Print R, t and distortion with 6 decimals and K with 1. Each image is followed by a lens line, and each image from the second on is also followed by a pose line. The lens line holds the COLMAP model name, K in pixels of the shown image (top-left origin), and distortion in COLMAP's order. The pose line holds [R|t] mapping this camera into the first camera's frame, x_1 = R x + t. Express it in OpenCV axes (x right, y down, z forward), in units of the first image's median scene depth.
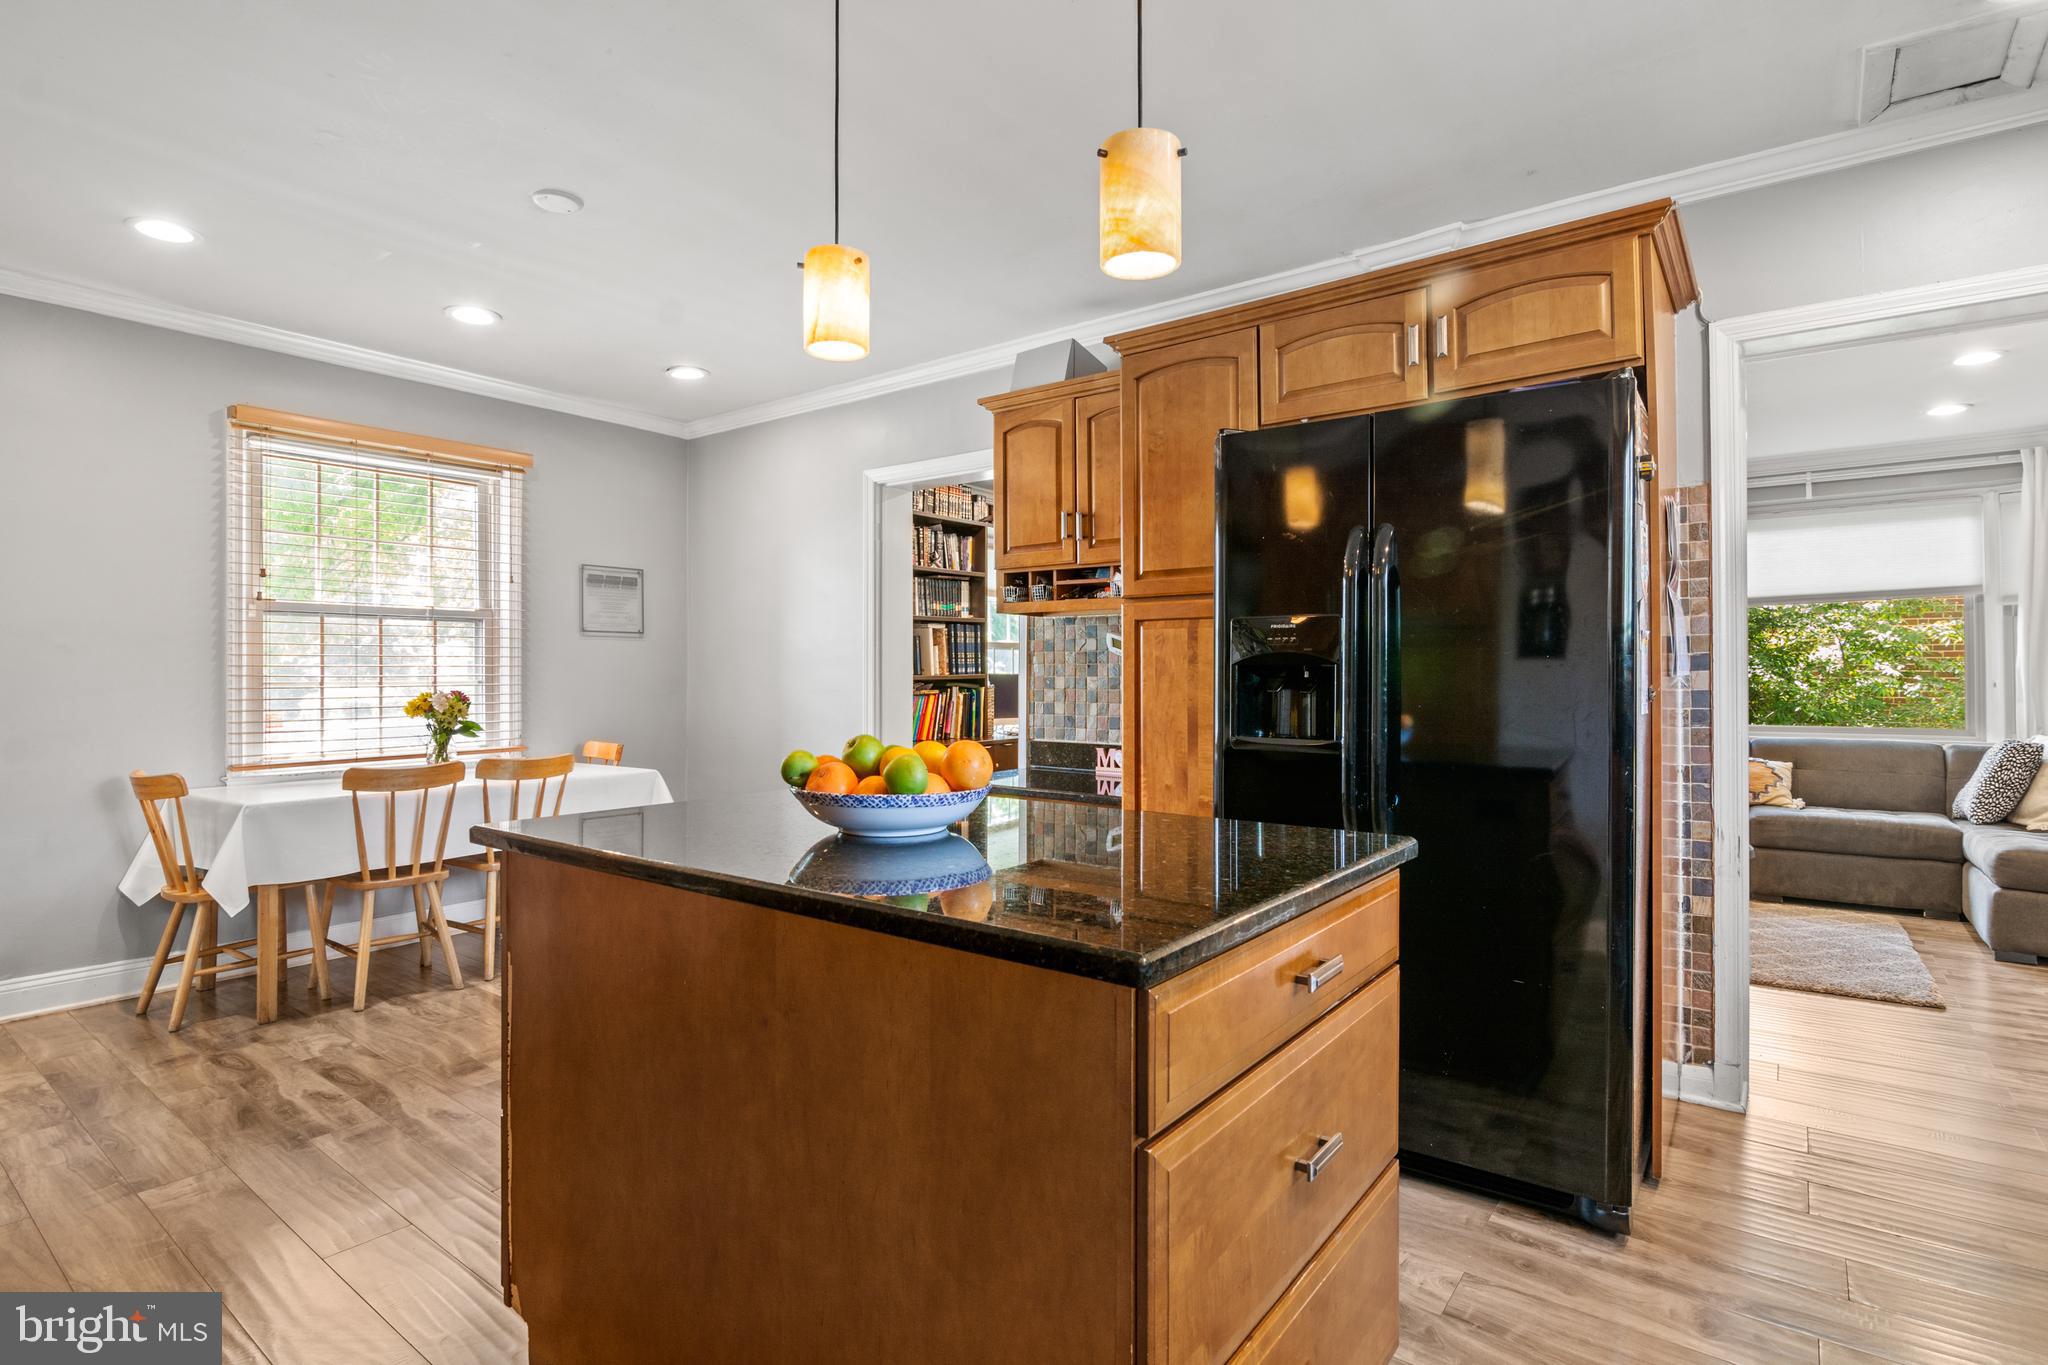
lens RADIAL K [[966.4, 0, 1010.0], [0, 966.4, 674.8], [0, 0, 1]] dist [-0.010334, -0.003524]
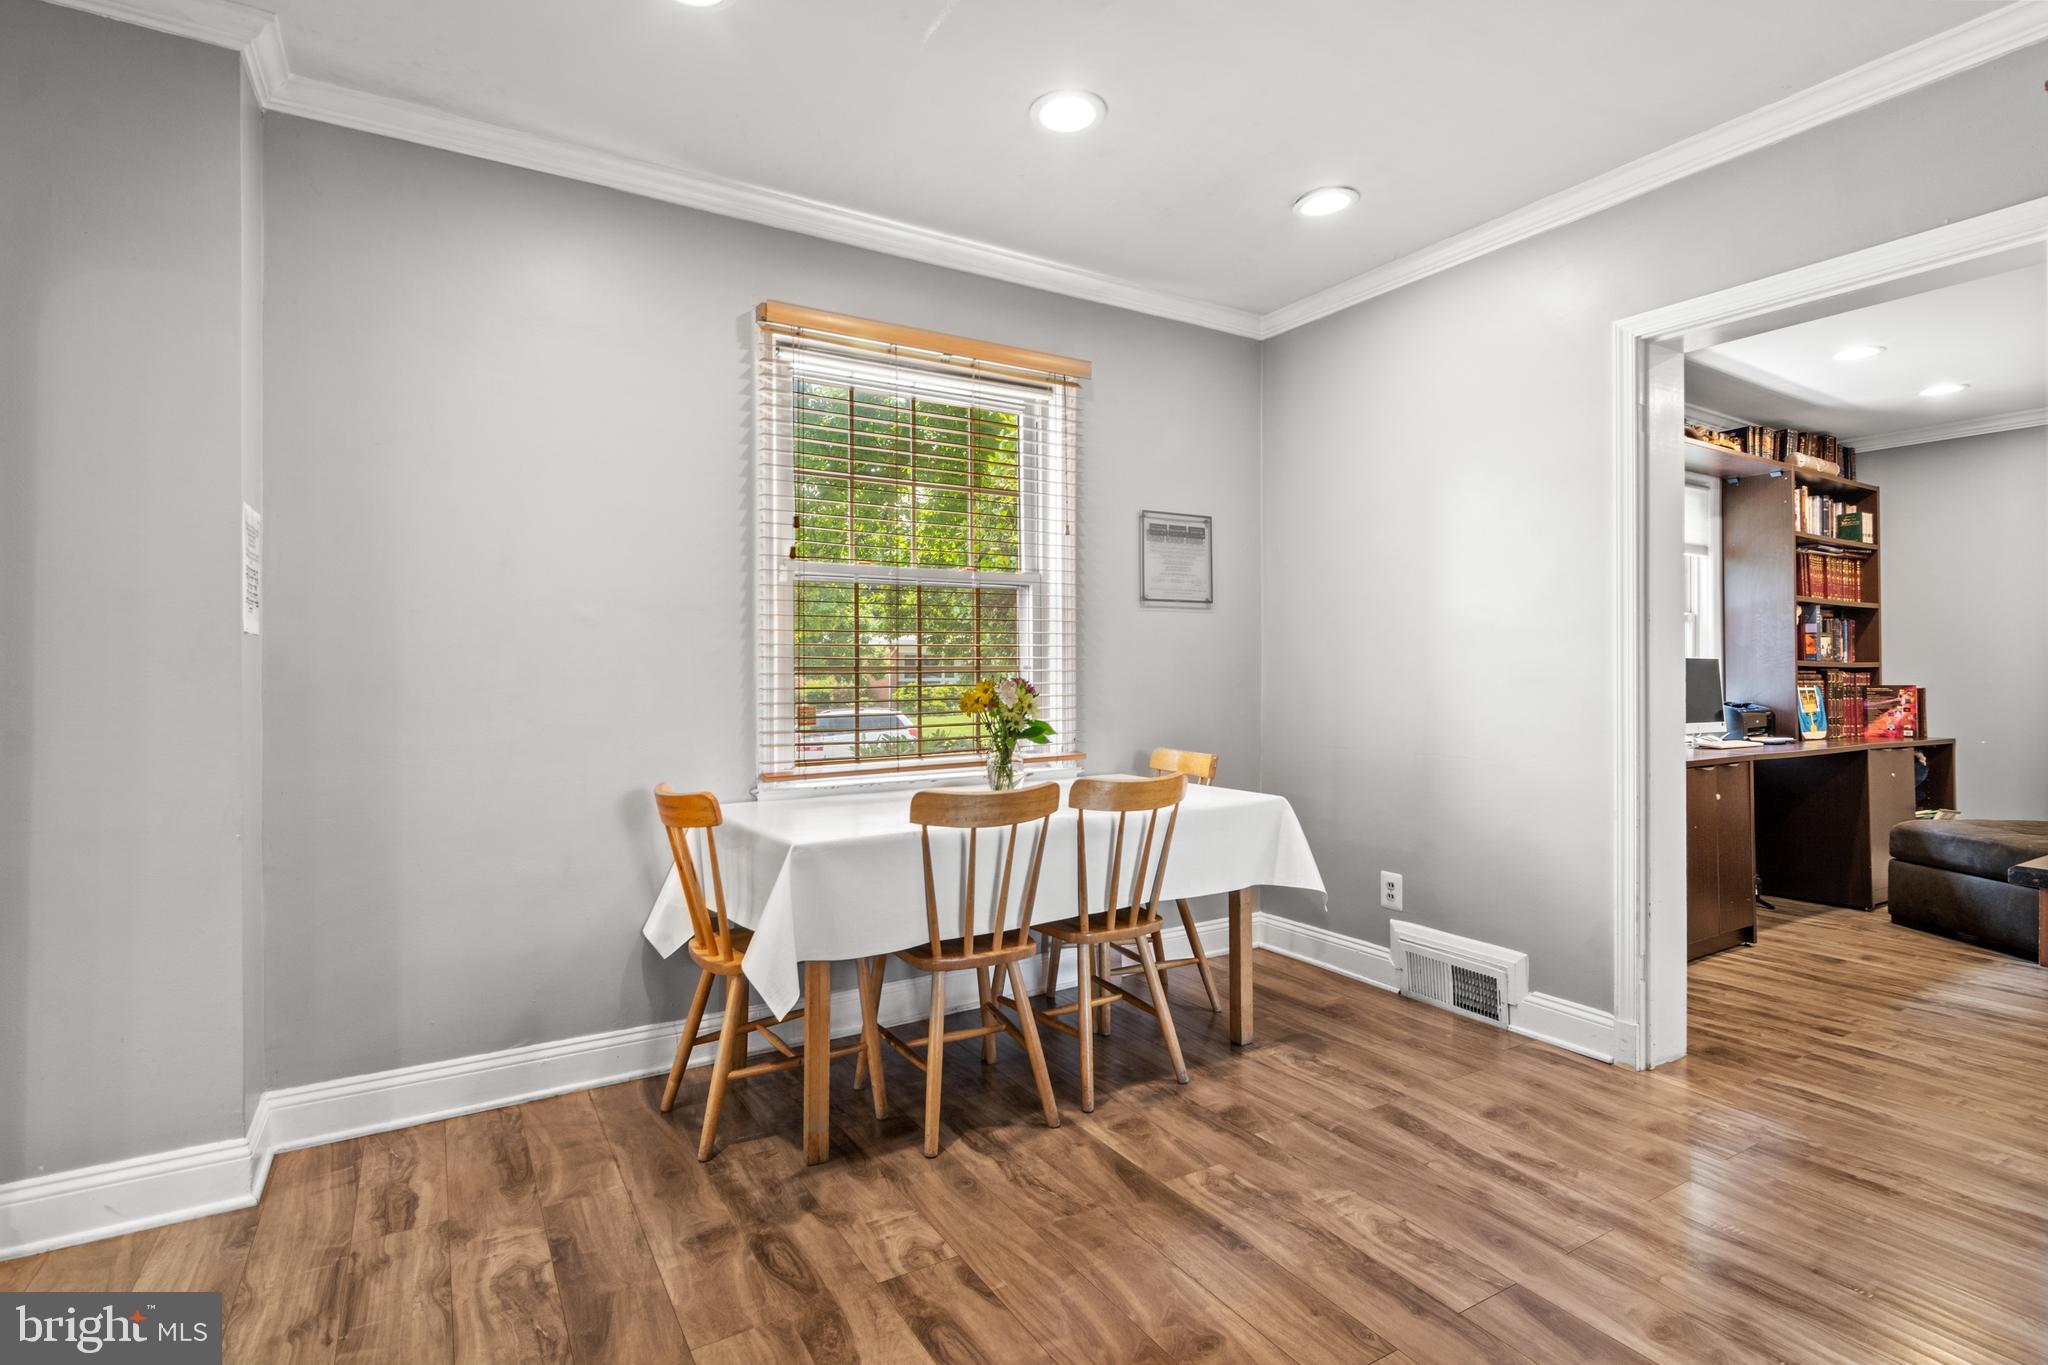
lens RADIAL K [[966.4, 0, 1037.4], [0, 966.4, 673.0], [0, 0, 1]] dist [-0.010334, -0.003524]
pose [[0.931939, 0.000355, -0.362616, -0.353054], [0.000982, 0.999993, 0.003501, 0.012282], [0.362614, -0.003618, 0.931932, 0.388657]]
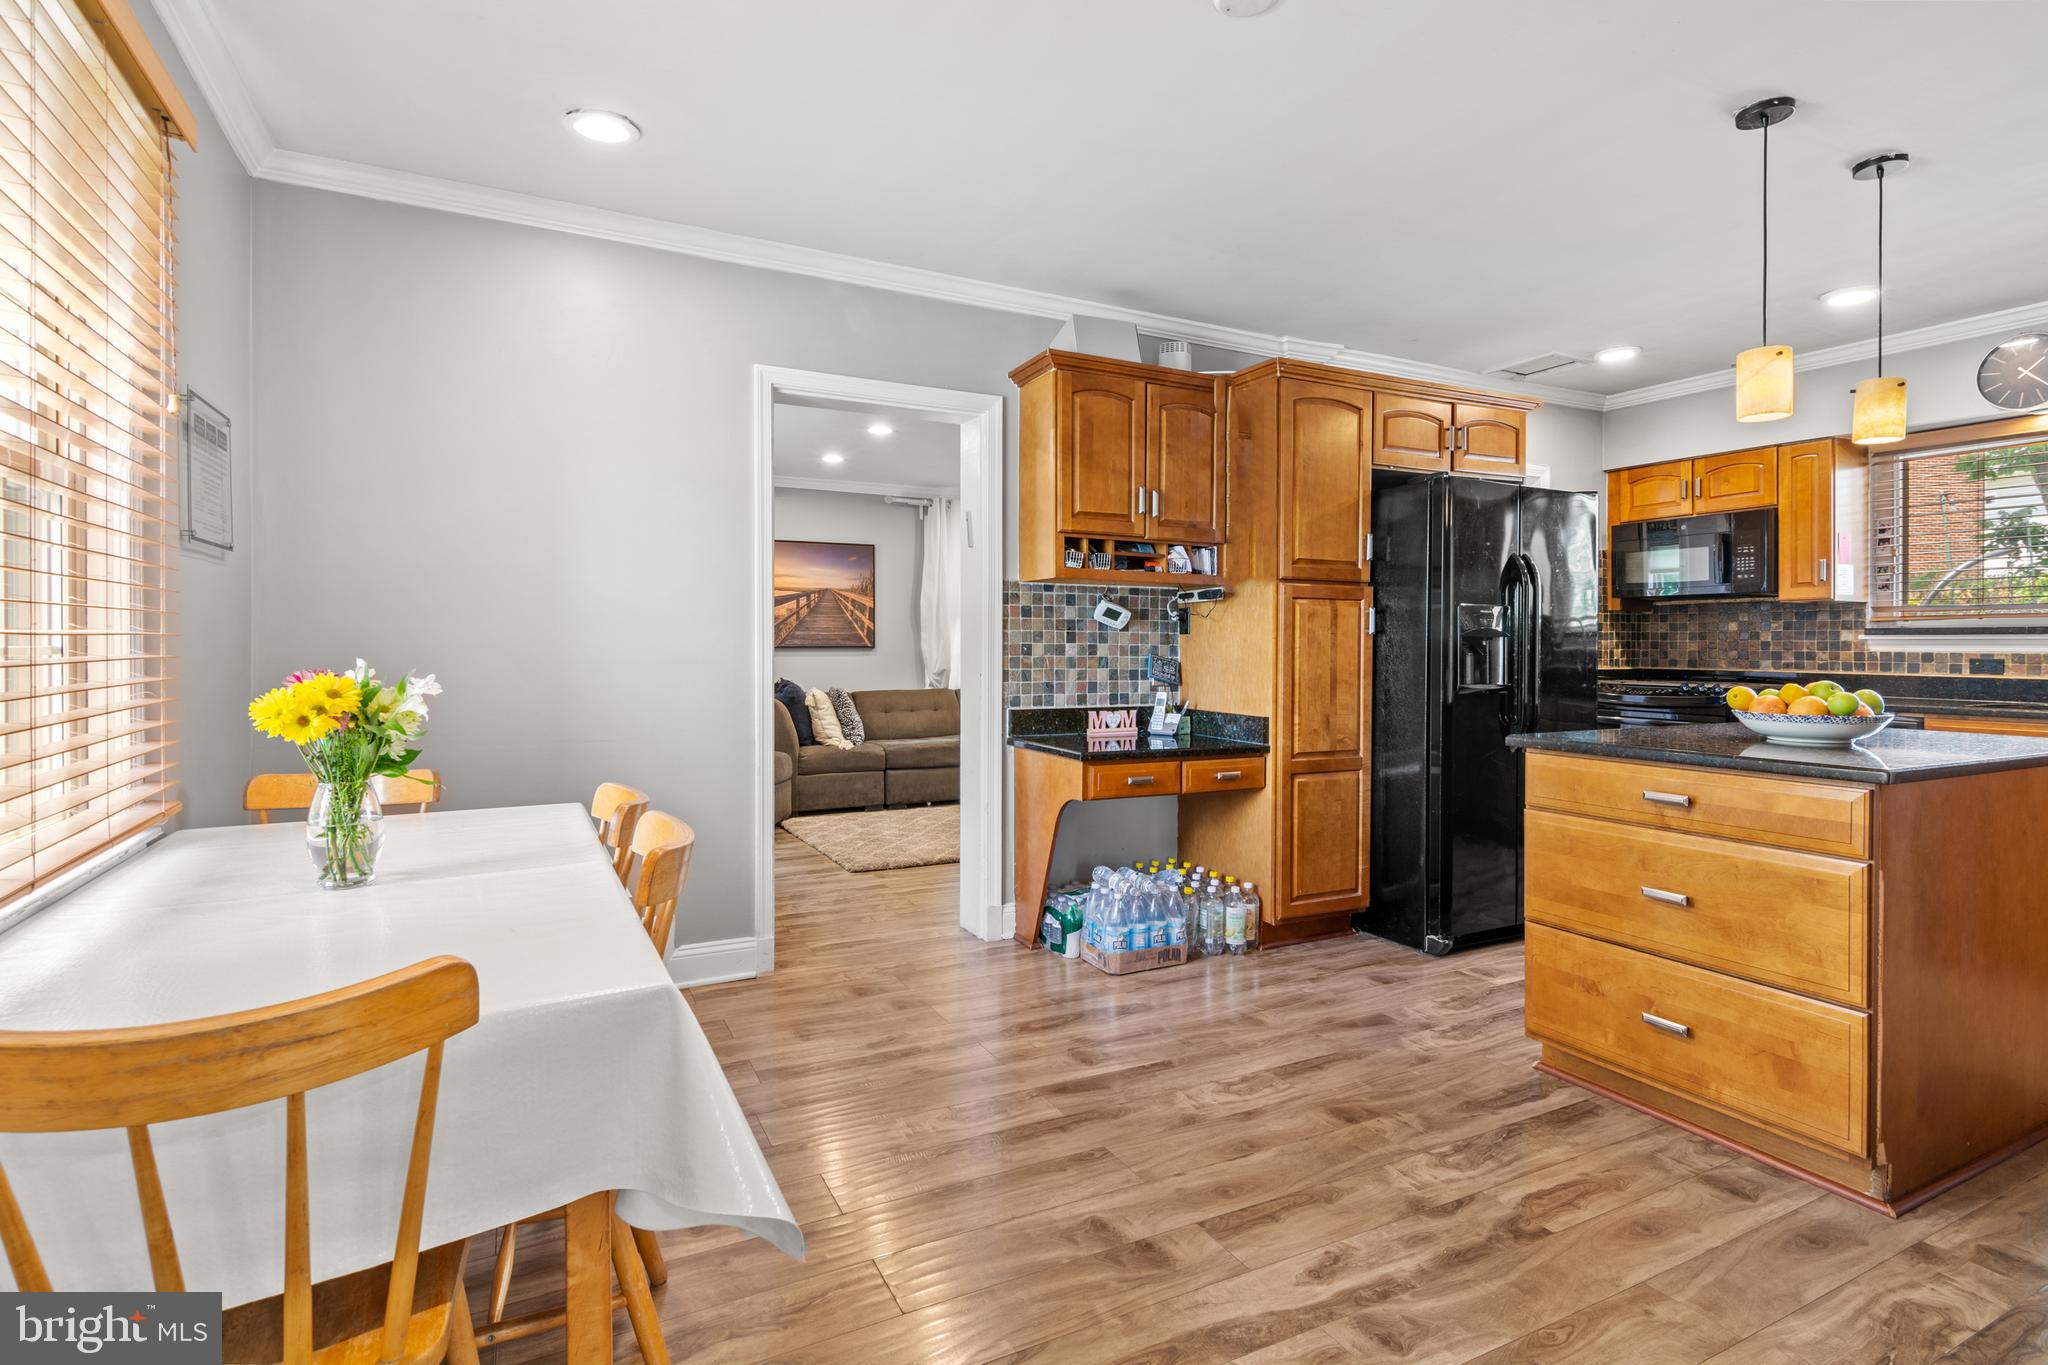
lens RADIAL K [[966.4, 0, 985.2], [0, 966.4, 652.8], [0, 0, 1]] dist [-0.010334, -0.003524]
pose [[0.460867, -0.002929, 0.887465, -0.953474], [-0.004455, 0.999974, 0.005614, 0.006864], [-0.887458, -0.006541, 0.460842, 0.652205]]
